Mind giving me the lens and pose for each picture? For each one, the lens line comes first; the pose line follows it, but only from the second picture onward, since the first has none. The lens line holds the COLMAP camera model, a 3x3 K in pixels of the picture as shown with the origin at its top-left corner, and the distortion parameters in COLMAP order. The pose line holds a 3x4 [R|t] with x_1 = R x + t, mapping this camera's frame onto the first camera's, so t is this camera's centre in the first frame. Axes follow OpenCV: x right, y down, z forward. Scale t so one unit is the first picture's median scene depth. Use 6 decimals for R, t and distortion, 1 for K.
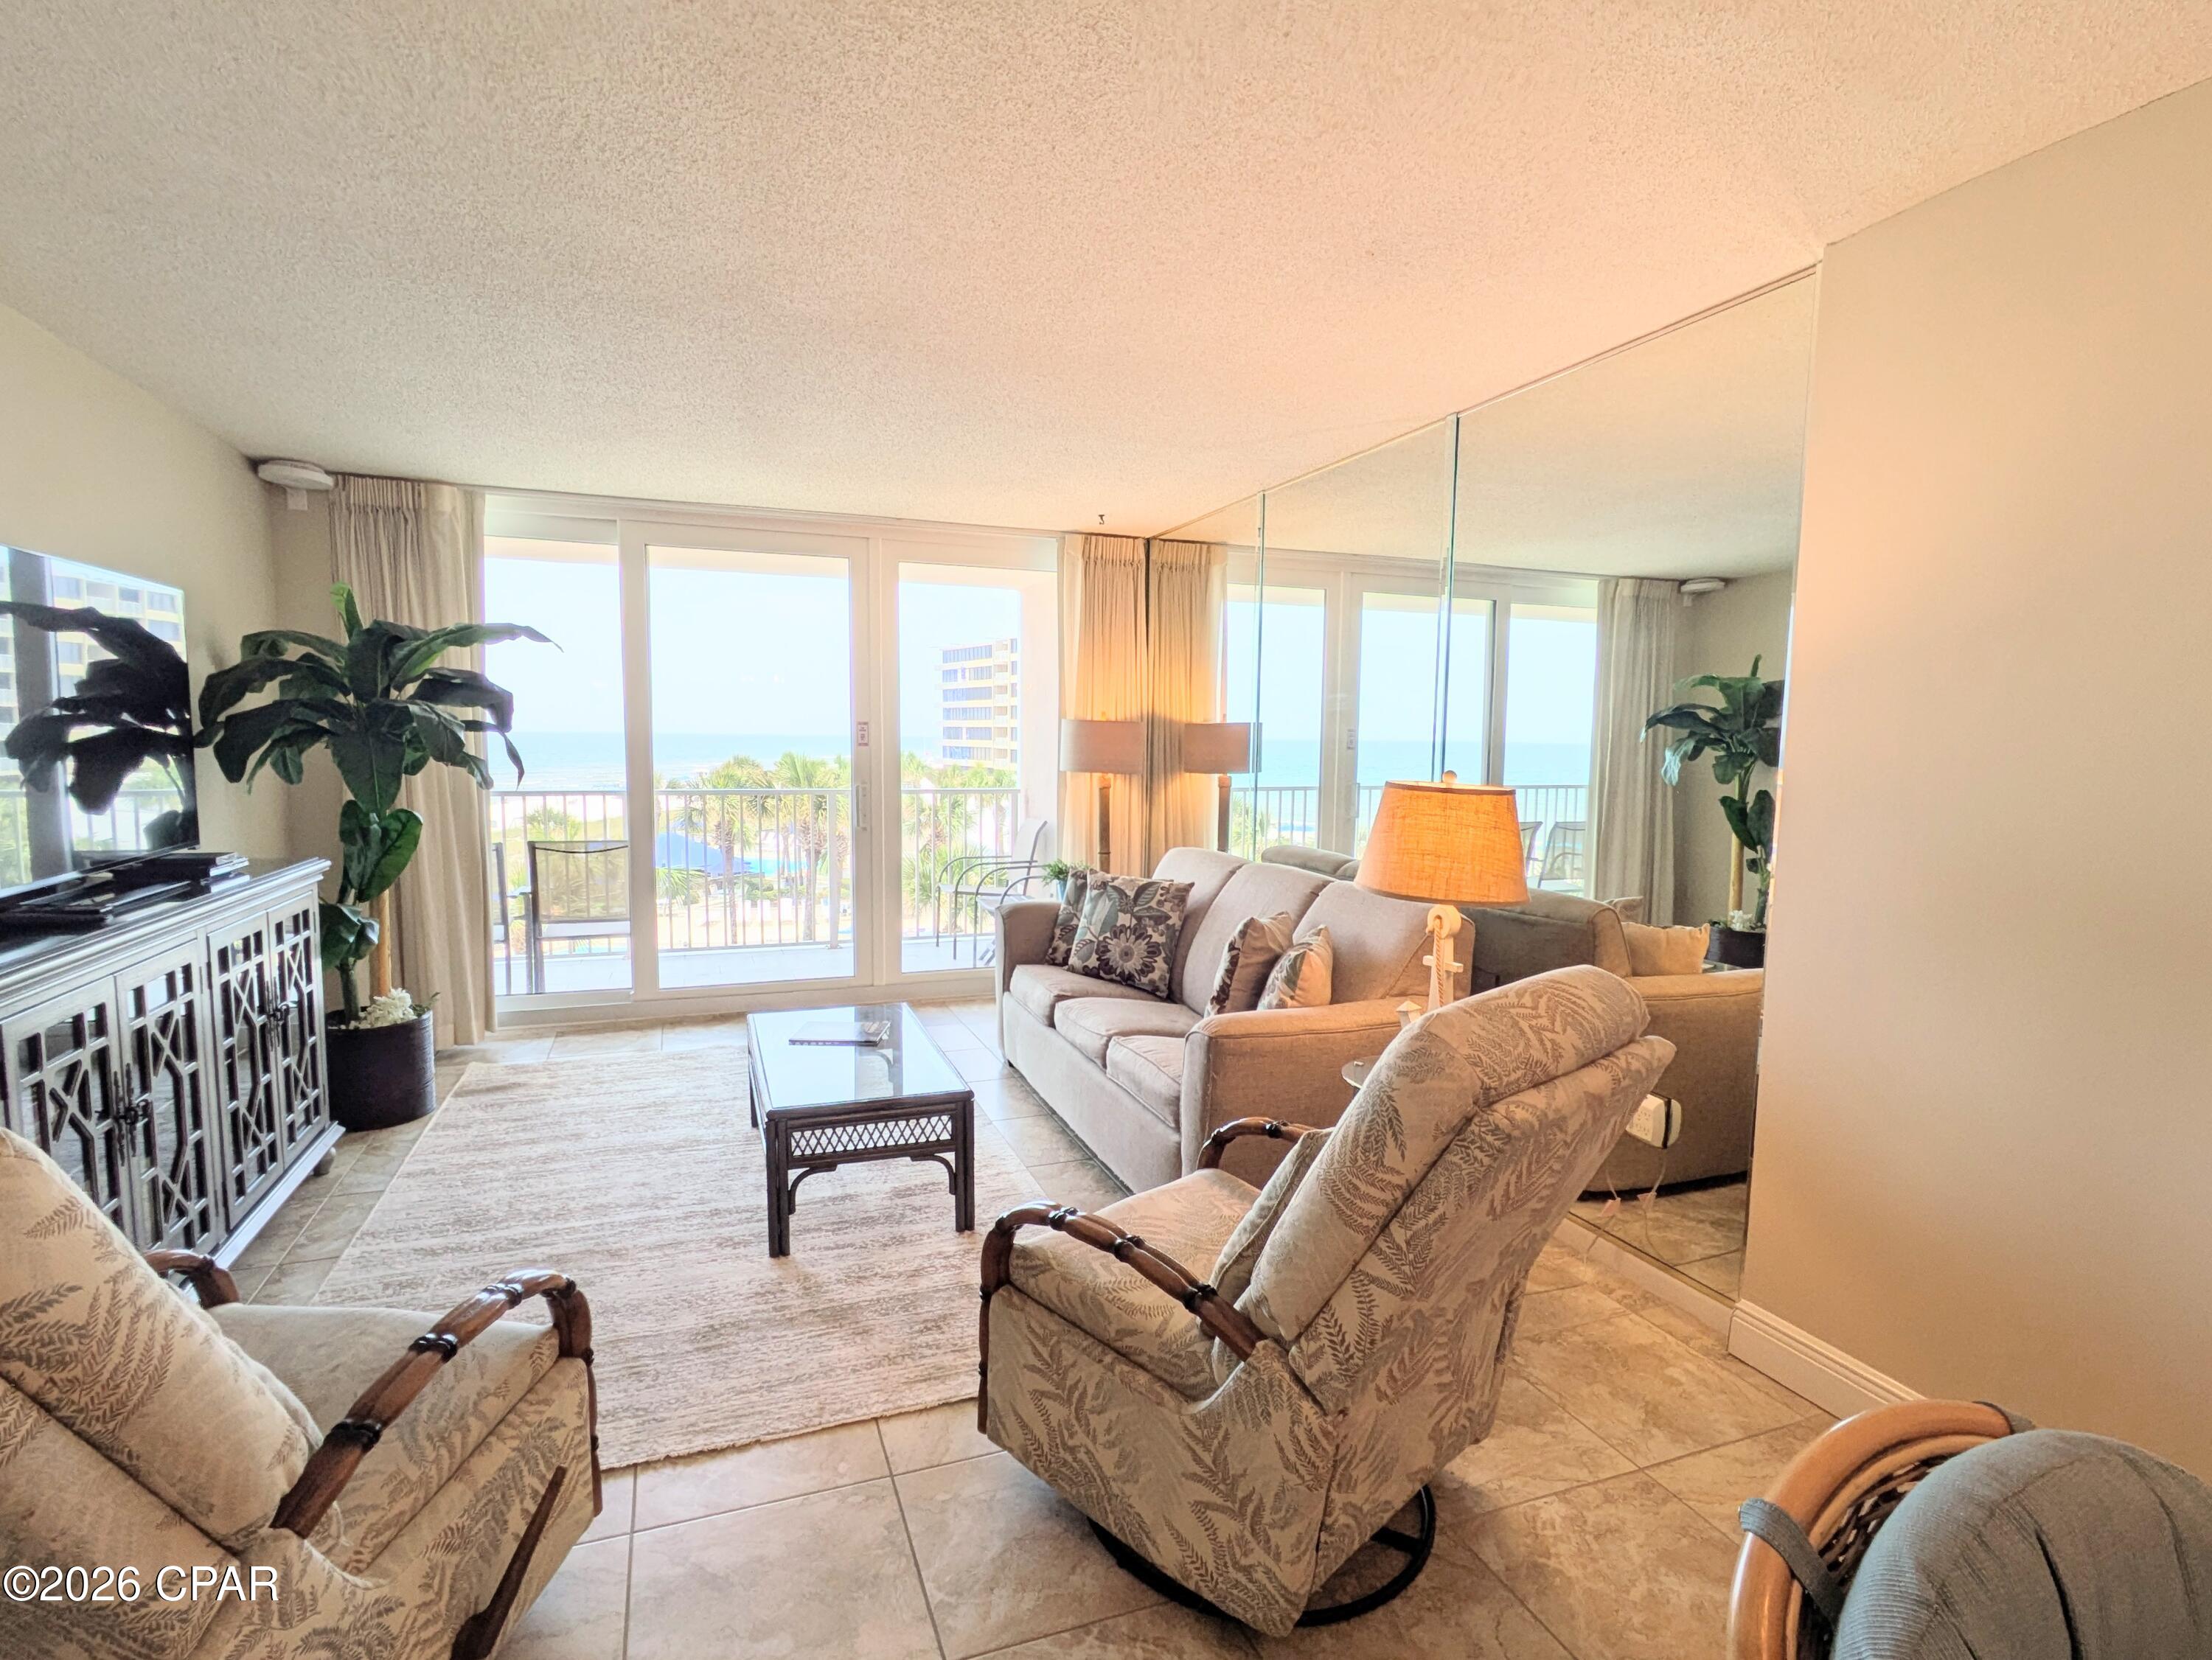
lens RADIAL K [[1111.9, 0, 1090.4], [0, 1111.9, 857.6], [0, 0, 1]] dist [-0.003560, 0.003432]
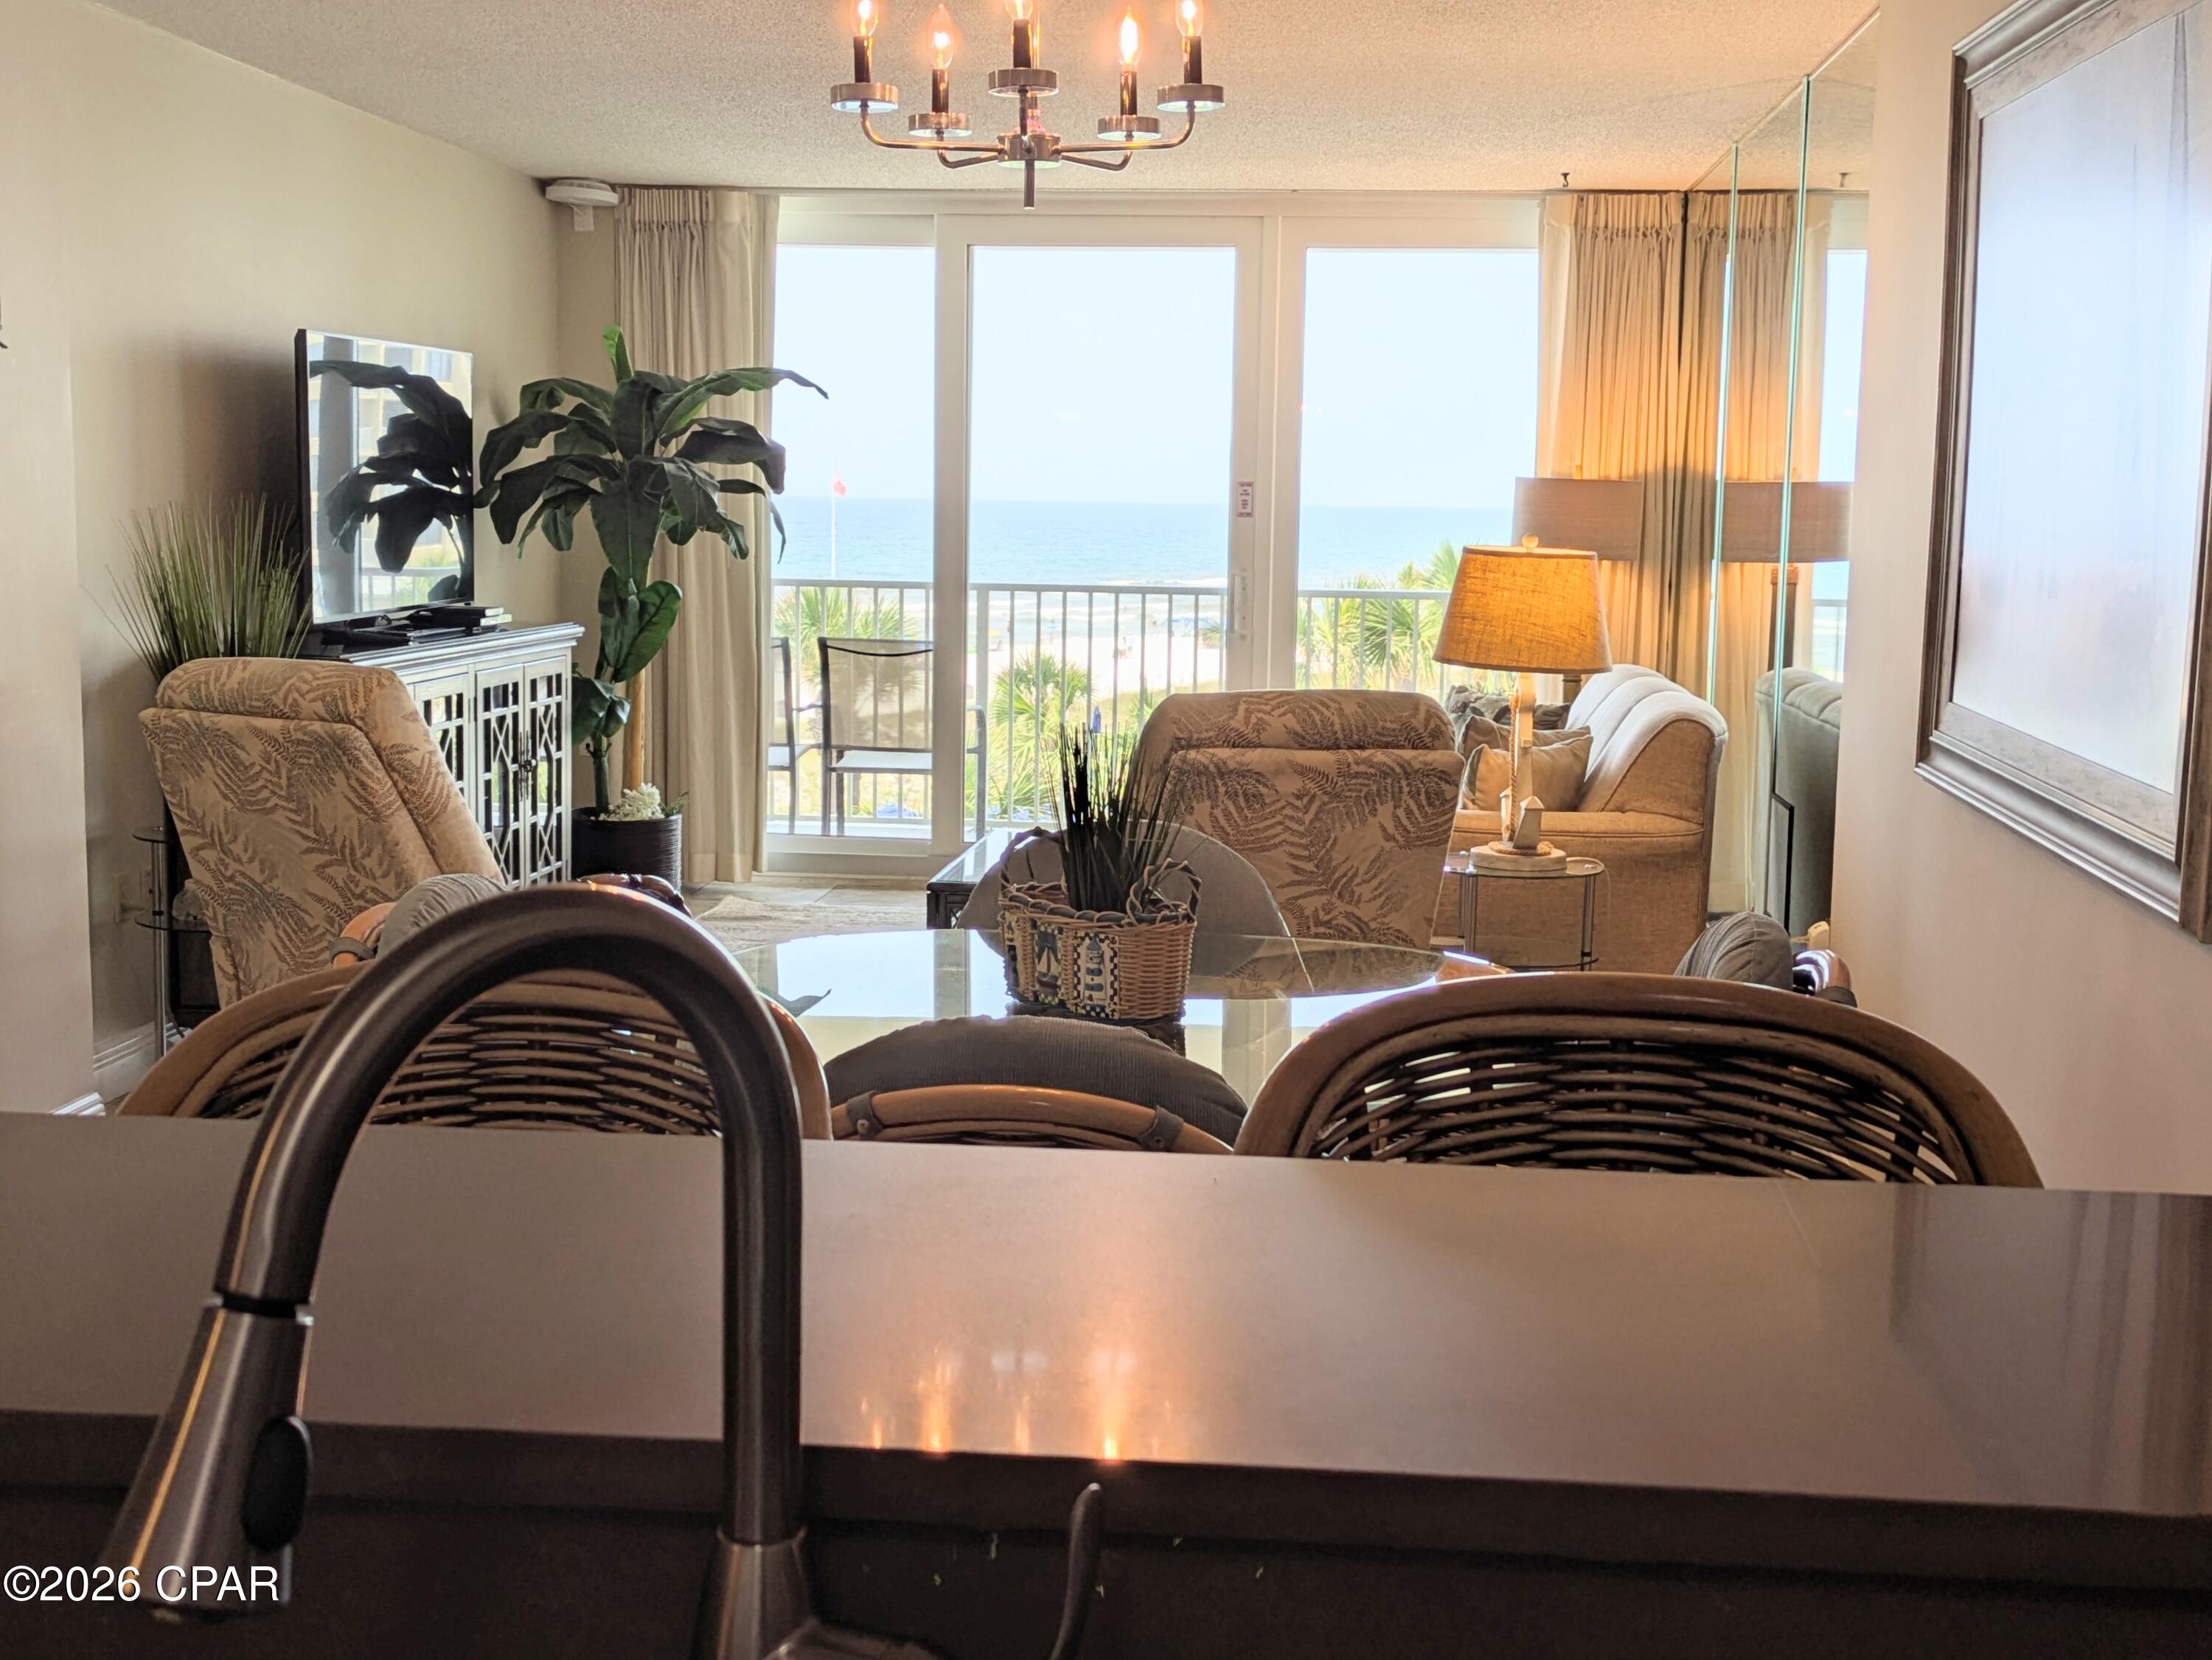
lens RADIAL K [[2673.8, 0, 1102.9], [0, 2673.8, 833.2], [0, 0, 1]] dist [0.085844, 0.000000]
pose [[0.900914, 0.055818, -0.430394, 0.649905], [-0.051666, 0.998436, 0.021340, 0.096876], [0.430912, 0.003011, 0.902389, -0.802099]]
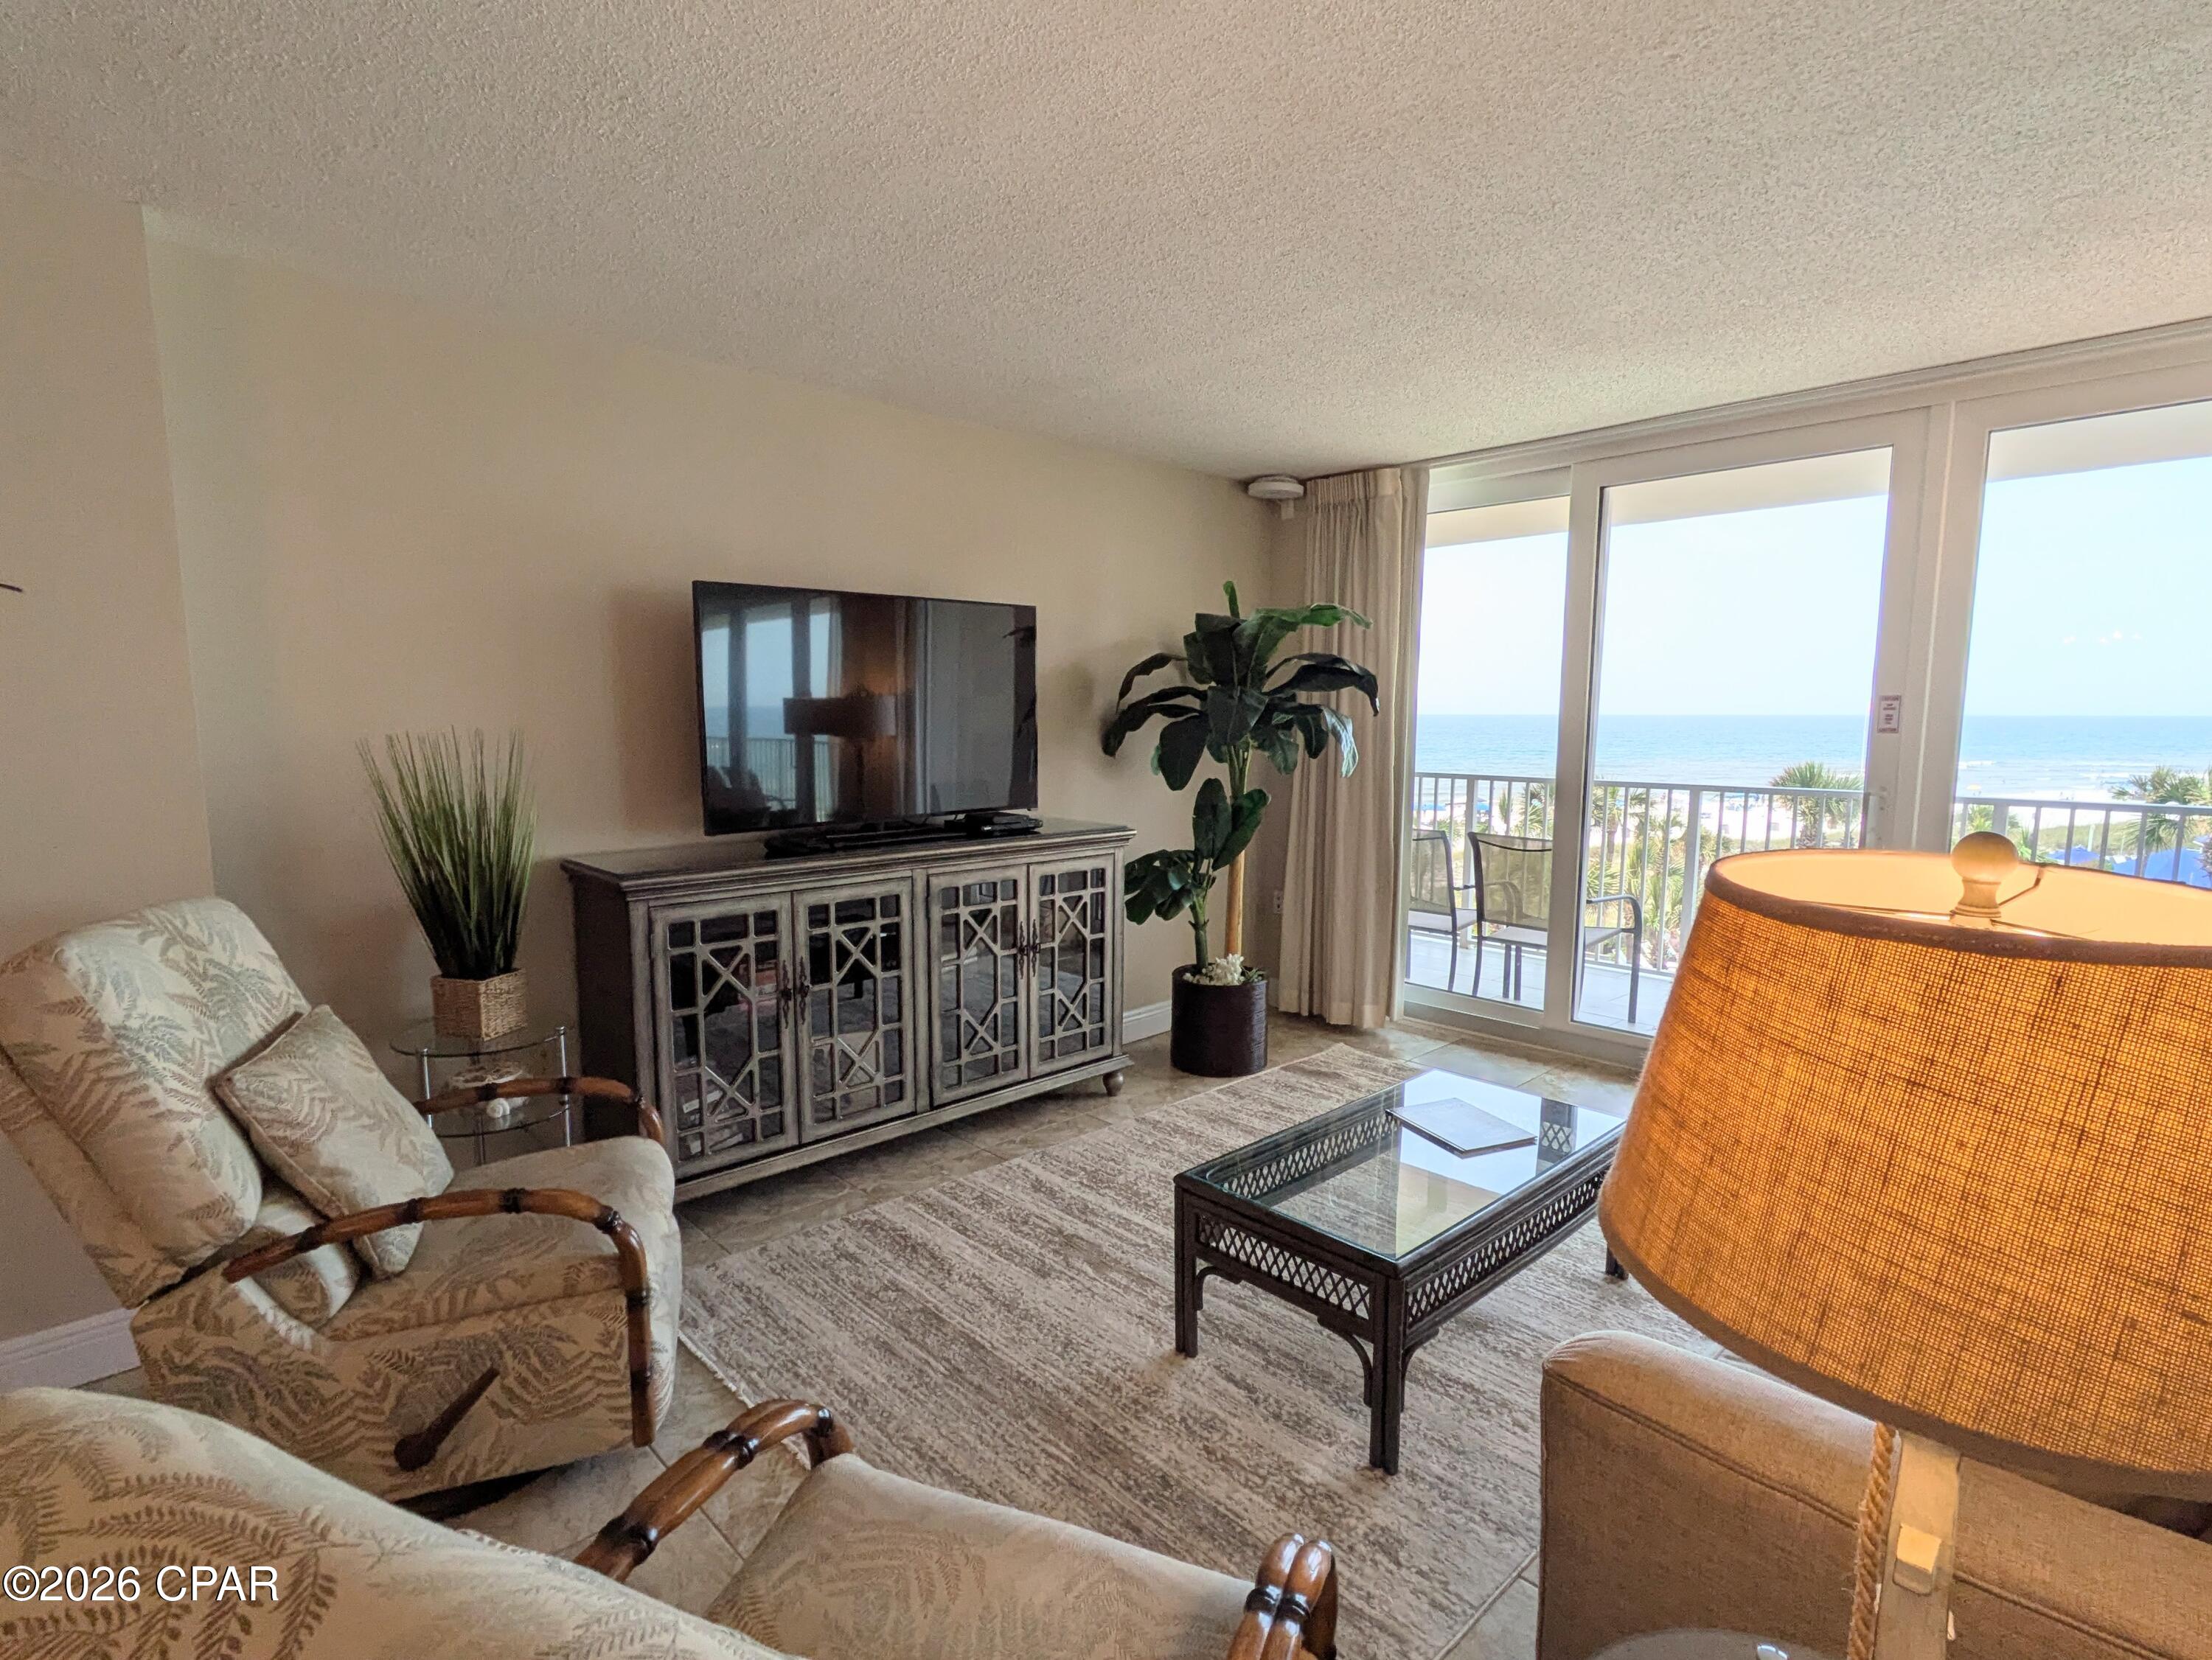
lens RADIAL K [[1111.9, 0, 1098.7], [0, 1111.9, 851.9], [0, 0, 1]] dist [-0.003560, 0.003432]
pose [[0.395518, 0.101949, -0.912783, 0.313266], [-0.095633, 0.992990, 0.069469, -0.045362], [0.913466, 0.059816, 0.402495, 0.455871]]
